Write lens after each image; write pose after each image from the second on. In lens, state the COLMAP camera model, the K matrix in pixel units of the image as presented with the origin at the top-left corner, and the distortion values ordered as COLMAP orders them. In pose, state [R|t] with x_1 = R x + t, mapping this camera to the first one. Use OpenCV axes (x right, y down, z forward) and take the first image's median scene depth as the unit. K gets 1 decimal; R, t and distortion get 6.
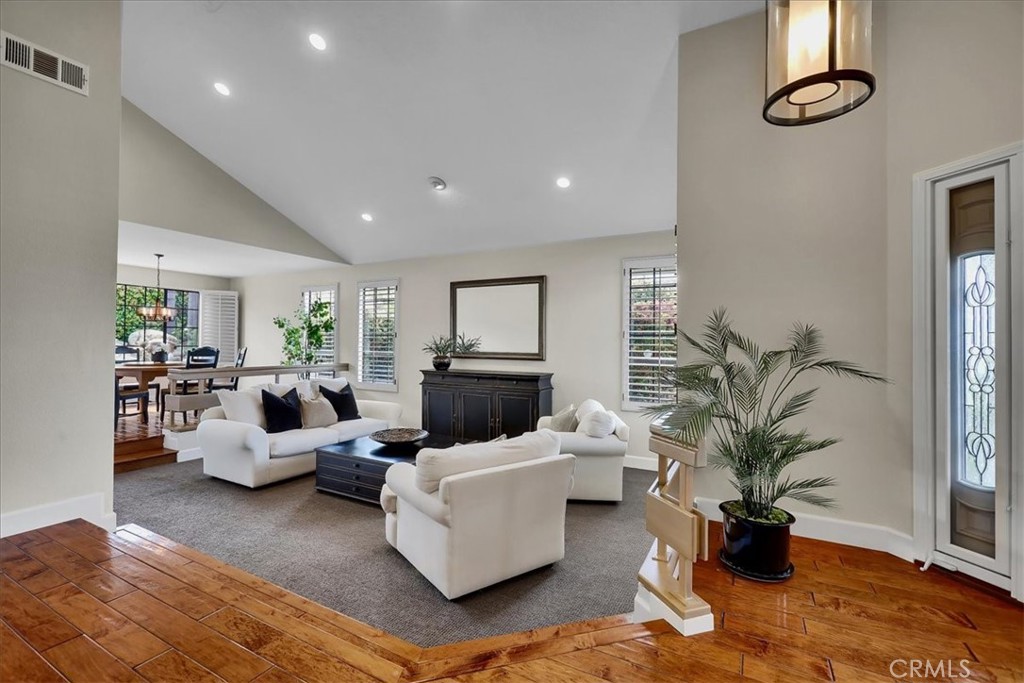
lens RADIAL K [[452.9, 0, 508.3], [0, 452.9, 334.3], [0, 0, 1]] dist [-0.002187, -0.000105]
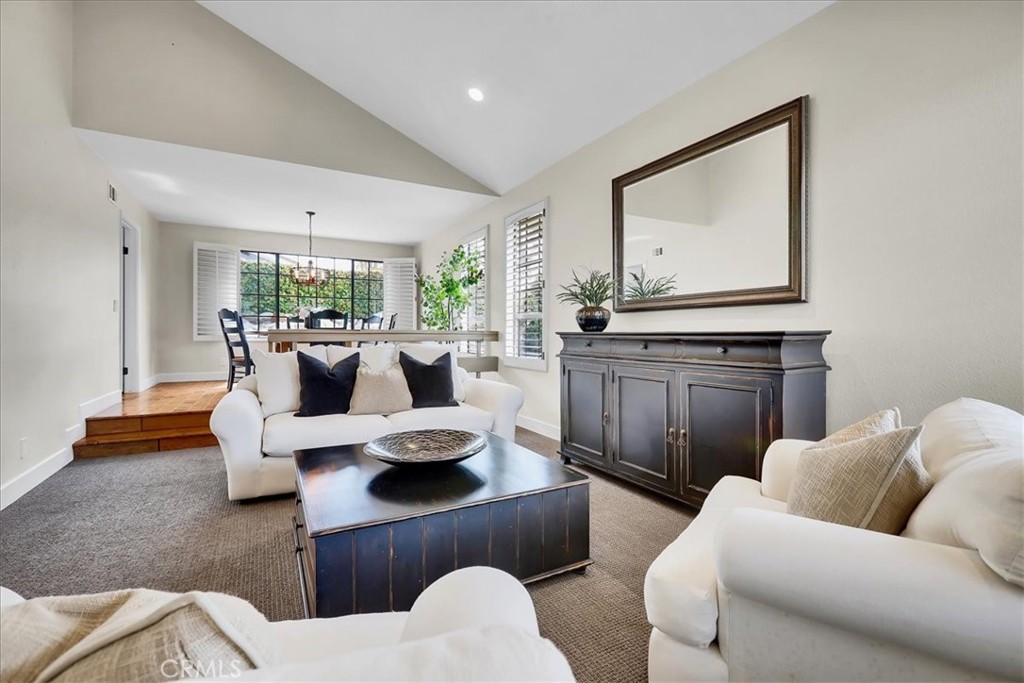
lens RADIAL K [[452.9, 0, 508.3], [0, 452.9, 334.3], [0, 0, 1]] dist [-0.002187, -0.000105]
pose [[0.845457, -0.006731, -0.534000, 0.066245], [0.015272, 0.999816, 0.011576, 0.073906], [0.533824, -0.017942, 0.845405, 0.467806]]
